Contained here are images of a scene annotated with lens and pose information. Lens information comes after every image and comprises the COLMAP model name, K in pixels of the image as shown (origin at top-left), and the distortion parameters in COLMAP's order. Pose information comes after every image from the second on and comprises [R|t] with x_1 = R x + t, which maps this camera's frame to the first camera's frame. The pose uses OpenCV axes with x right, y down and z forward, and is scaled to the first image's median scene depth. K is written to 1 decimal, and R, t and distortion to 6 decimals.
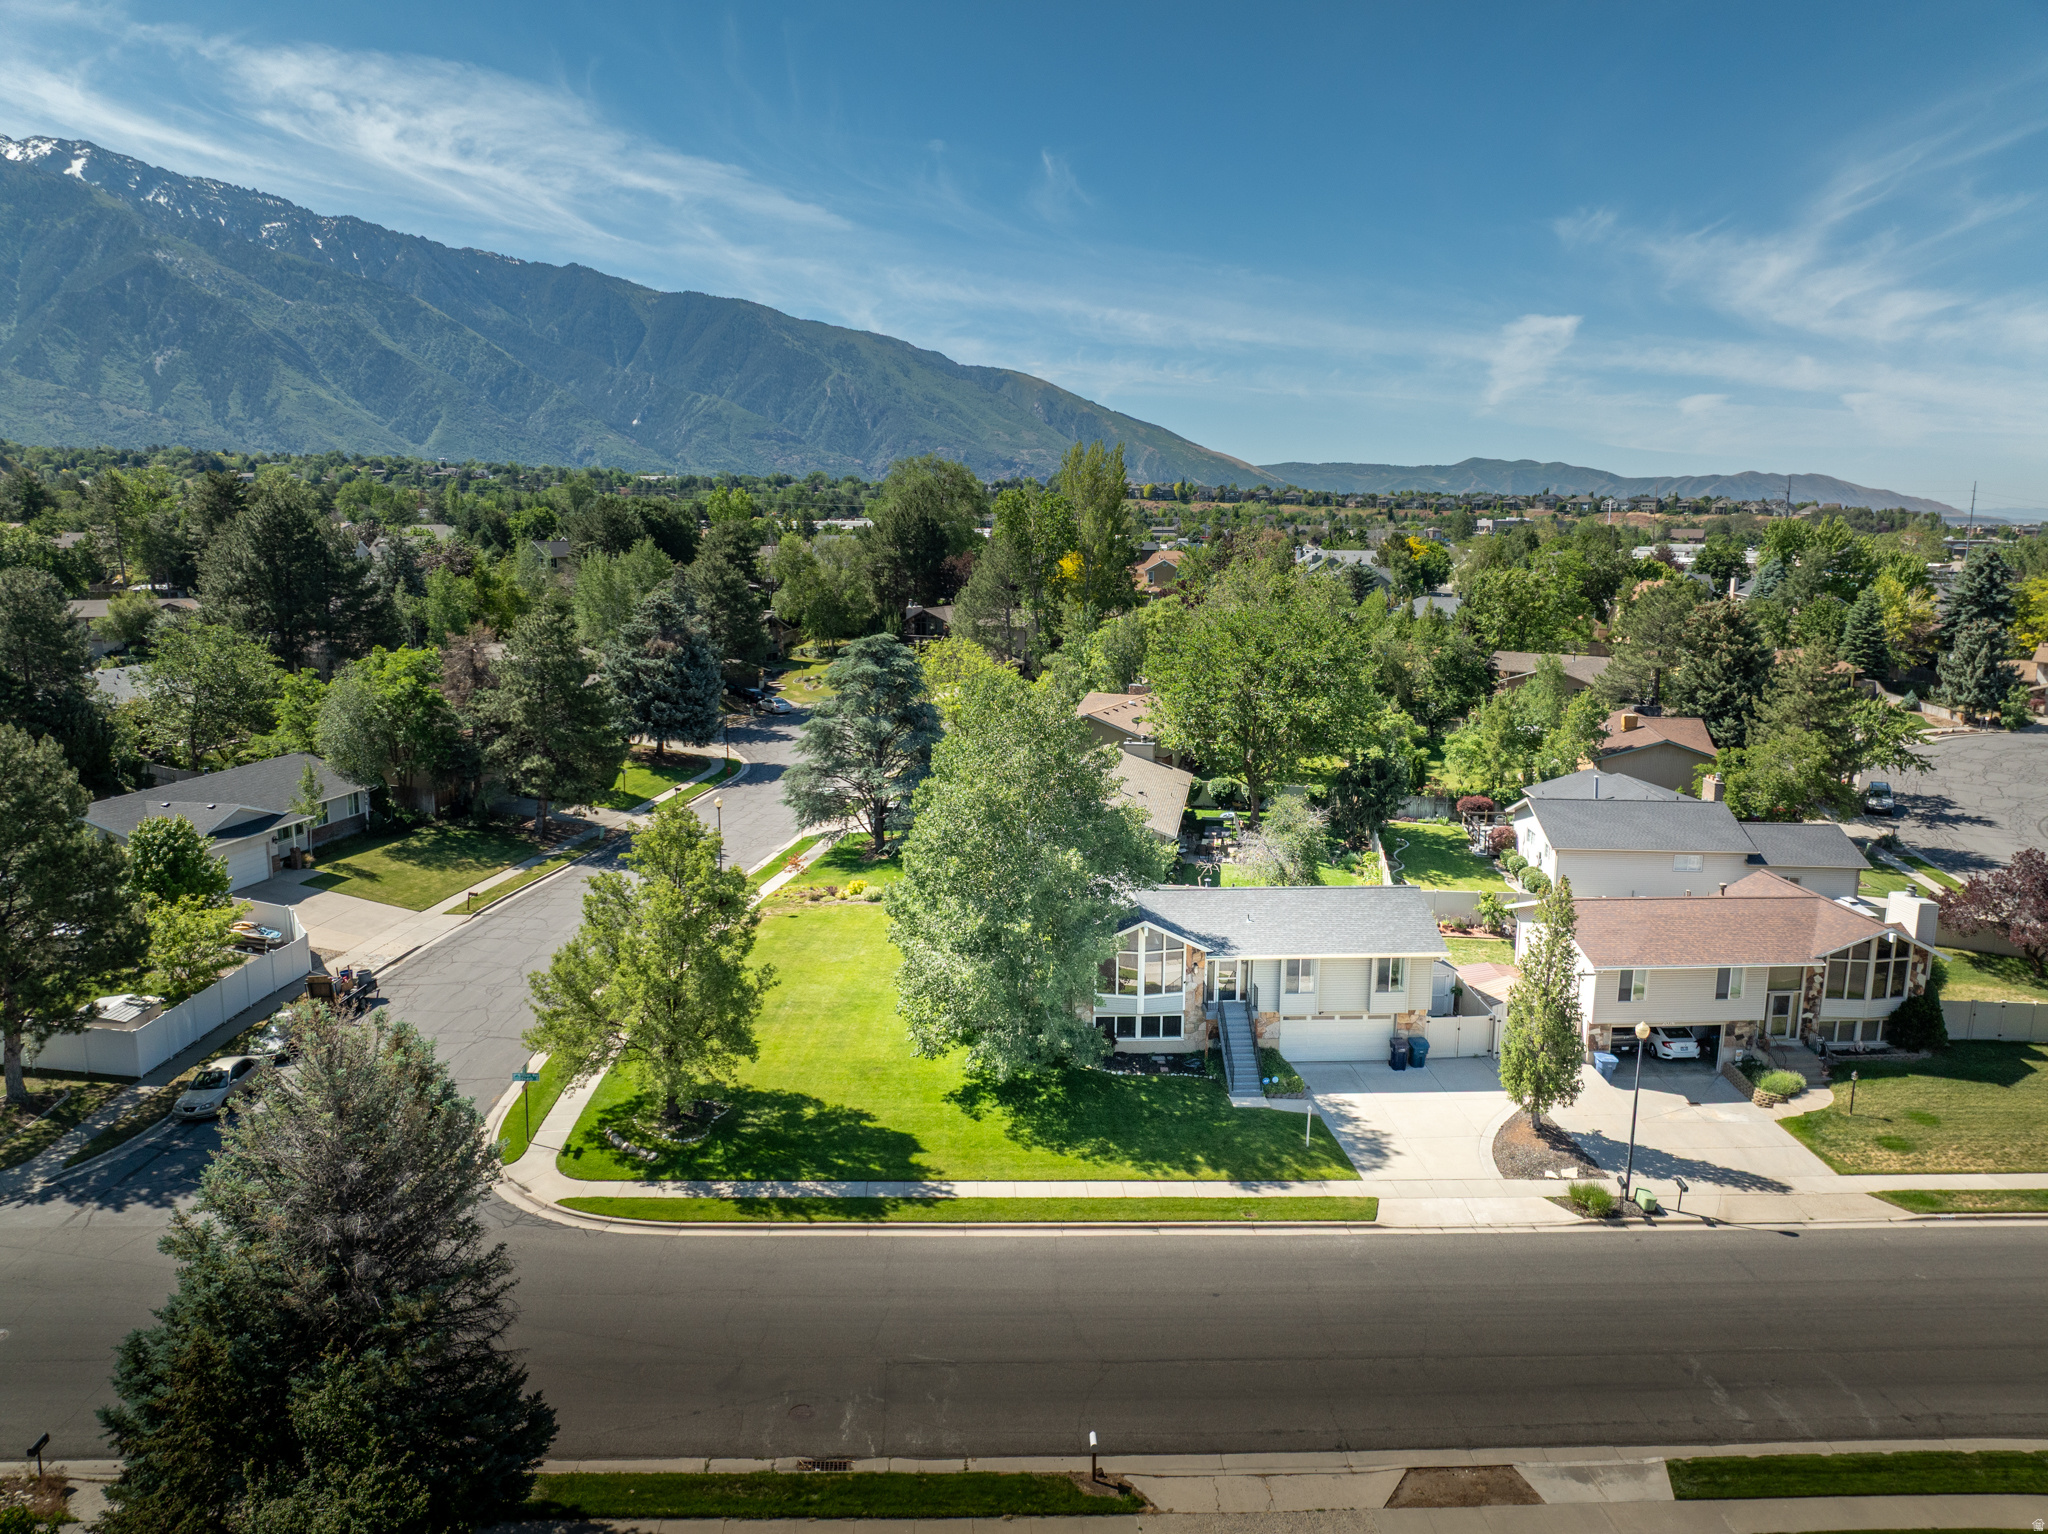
lens RADIAL K [[1443.9, 0, 1023.9], [0, 1443.9, 770.3], [0, 0, 1]] dist [-0.052924, 0.023904]
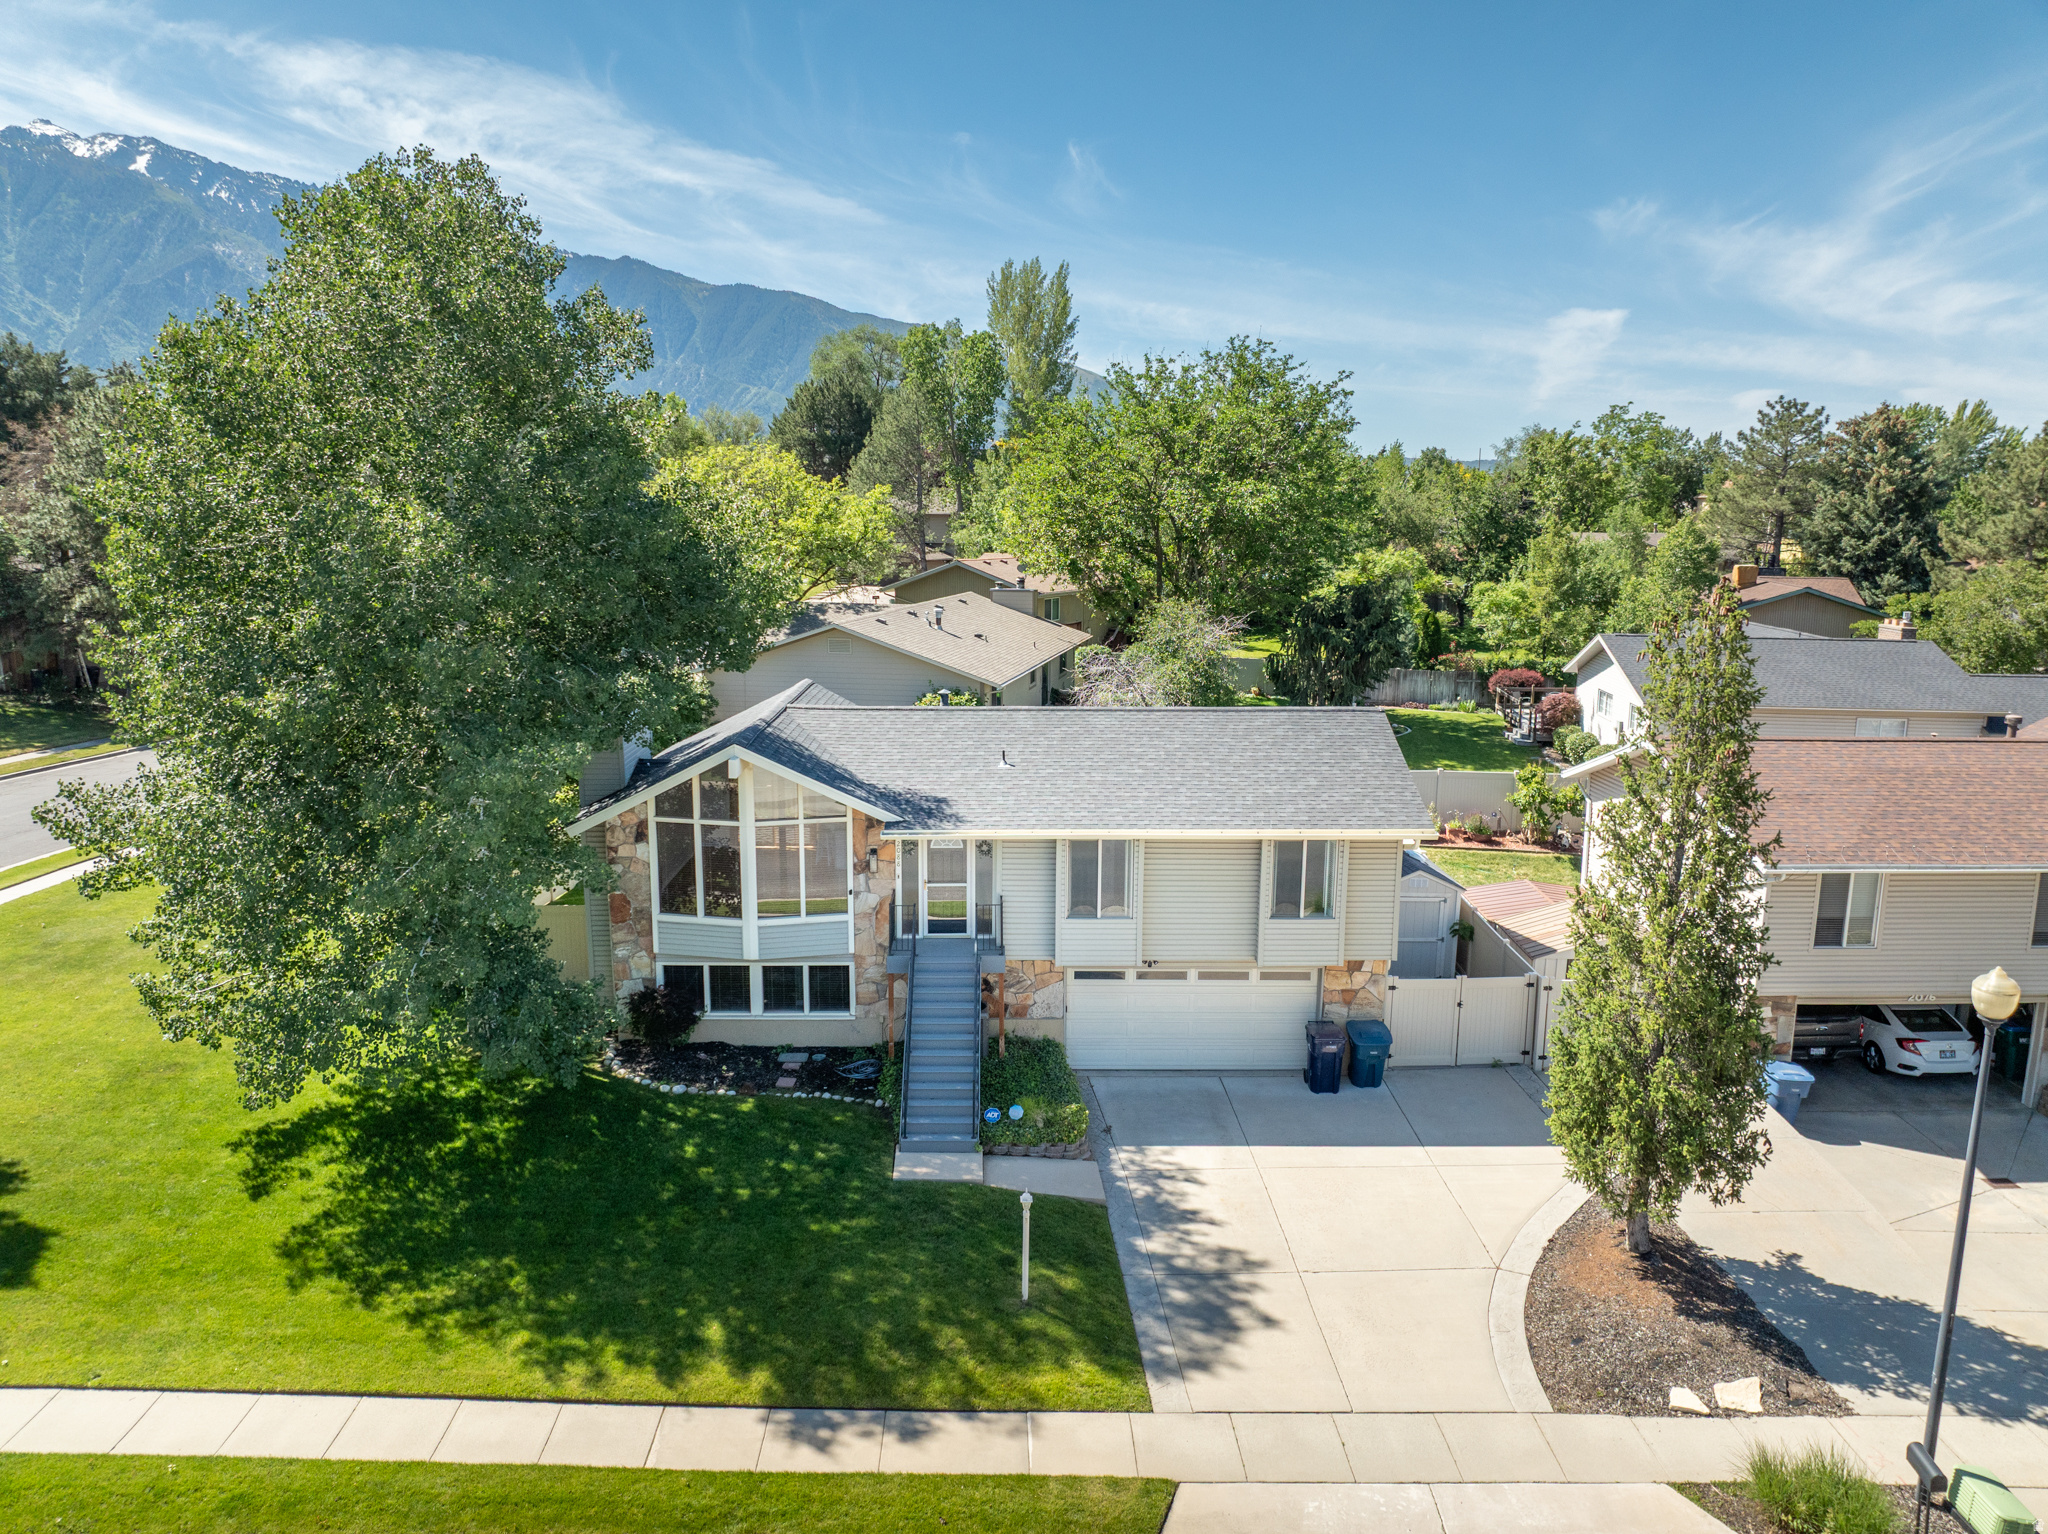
lens RADIAL K [[1443.9, 0, 1026.3], [0, 1443.9, 766.7], [0, 0, 1]] dist [-0.052924, 0.023904]
pose [[0.999414, 0.007464, -0.033393, 0.192767], [-0.007438, 0.999972, 0.000883, 0.112563], [0.033398, -0.000634, 0.999442, 0.575869]]
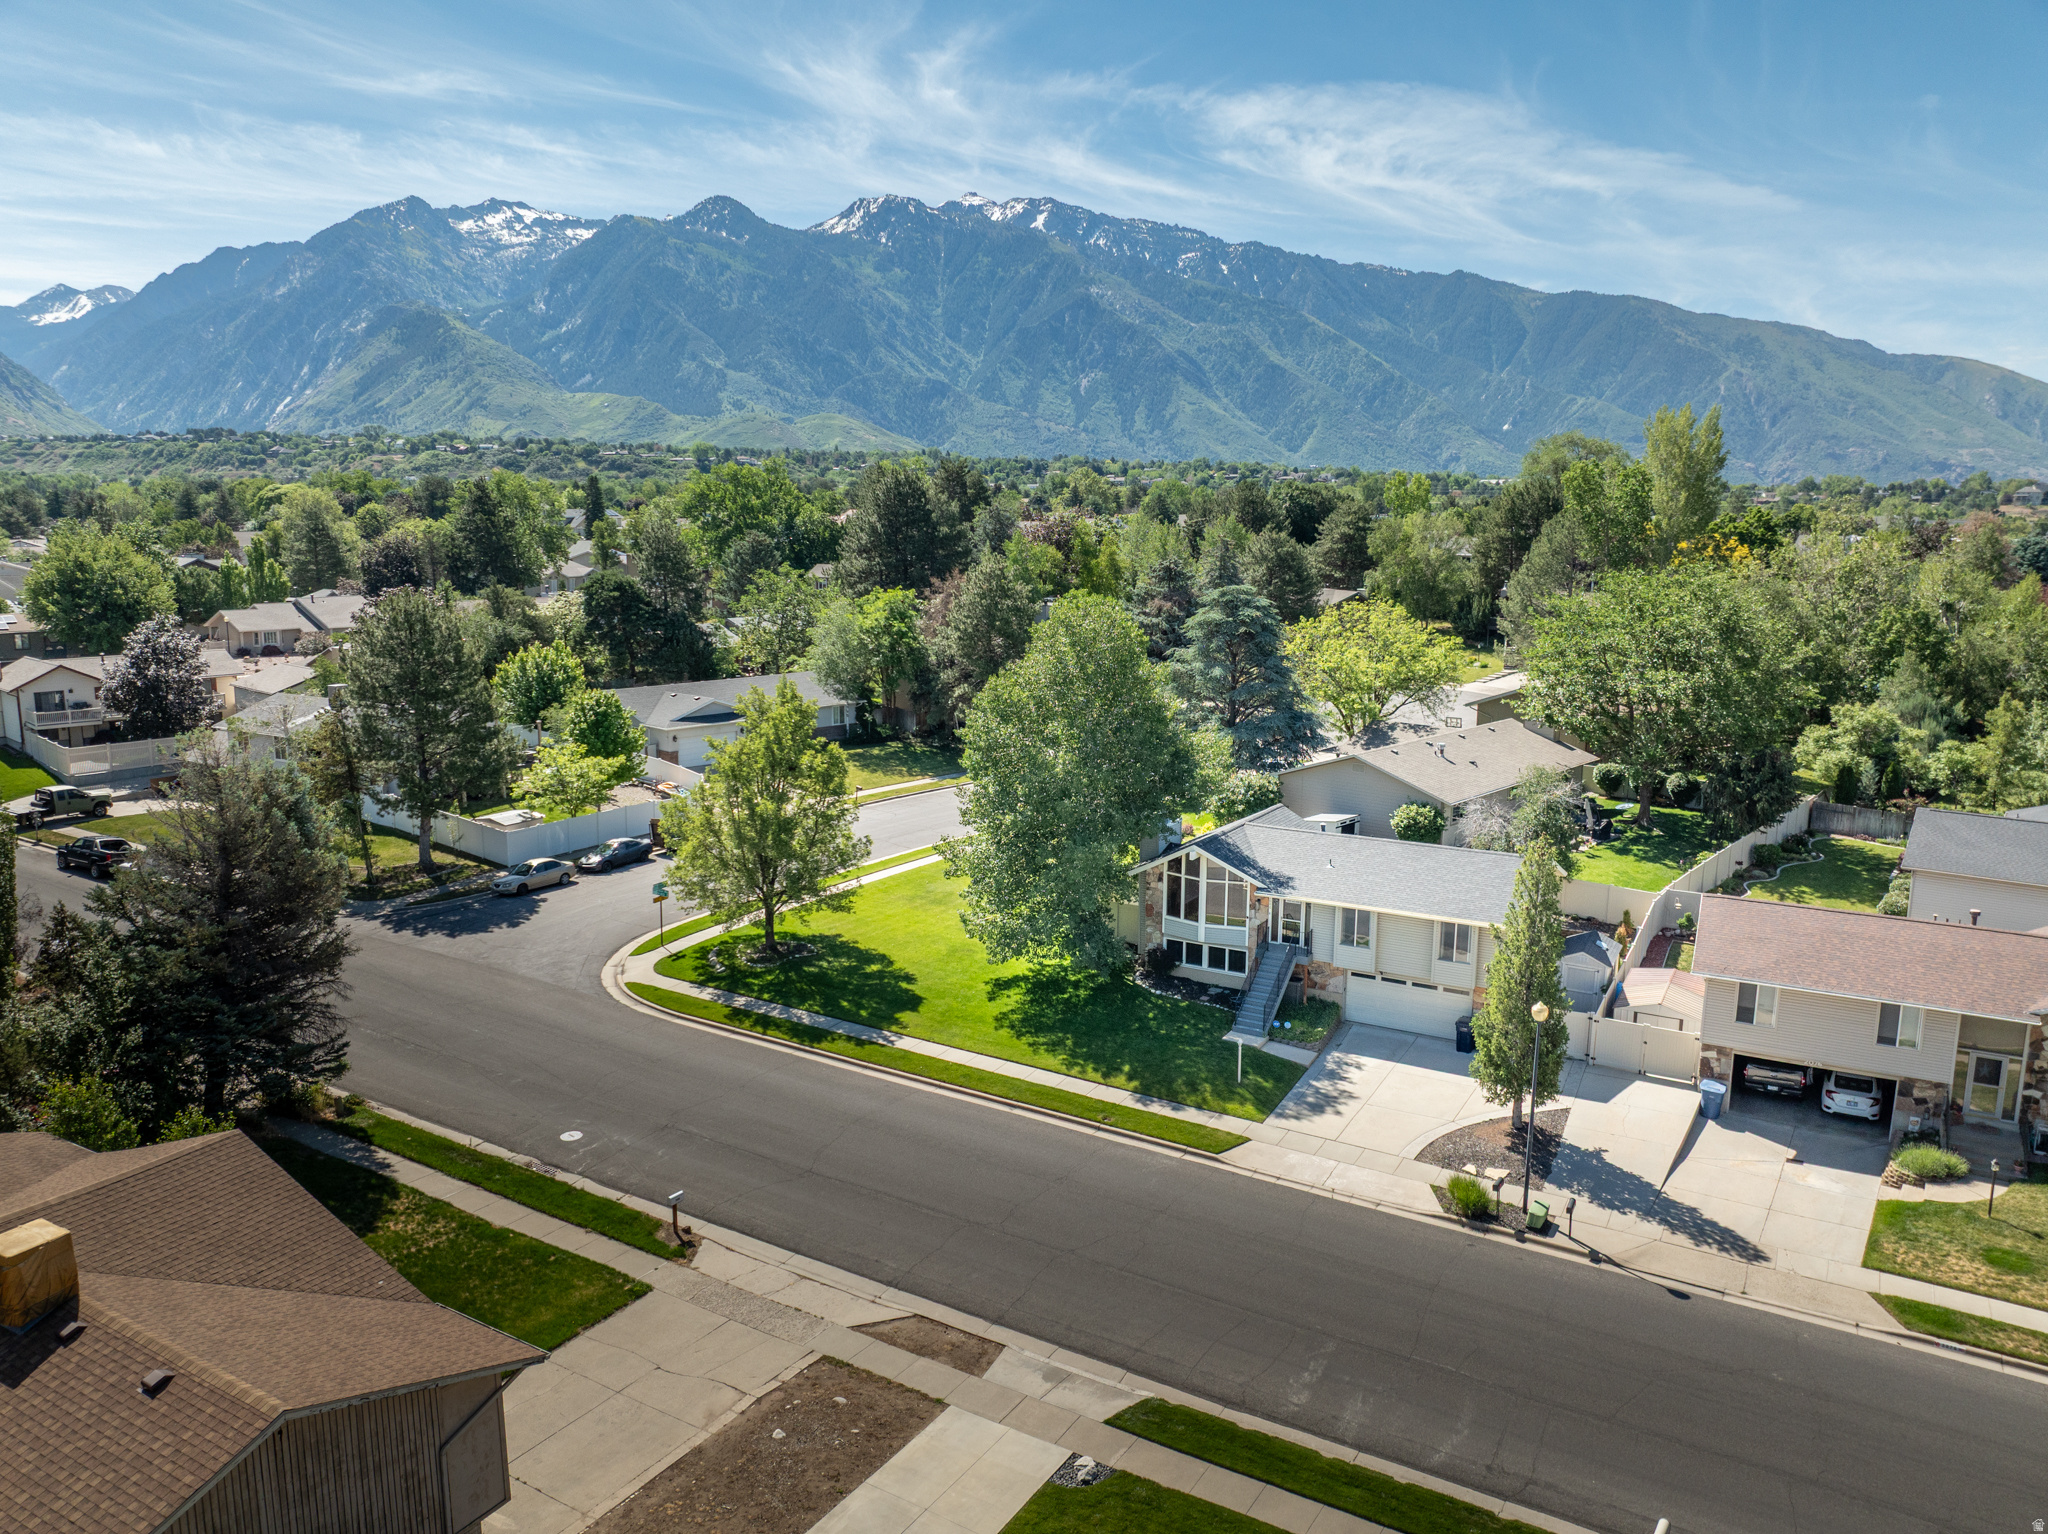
lens RADIAL K [[1443.9, 0, 1020.4], [0, 1443.9, 769.7], [0, 0, 1]] dist [-0.052924, 0.023904]
pose [[0.835489, 0.095346, -0.541171, 0.530110], [-0.097954, 0.994900, 0.024060, 0.041225], [0.540706, 0.032908, 0.840568, 0.096428]]
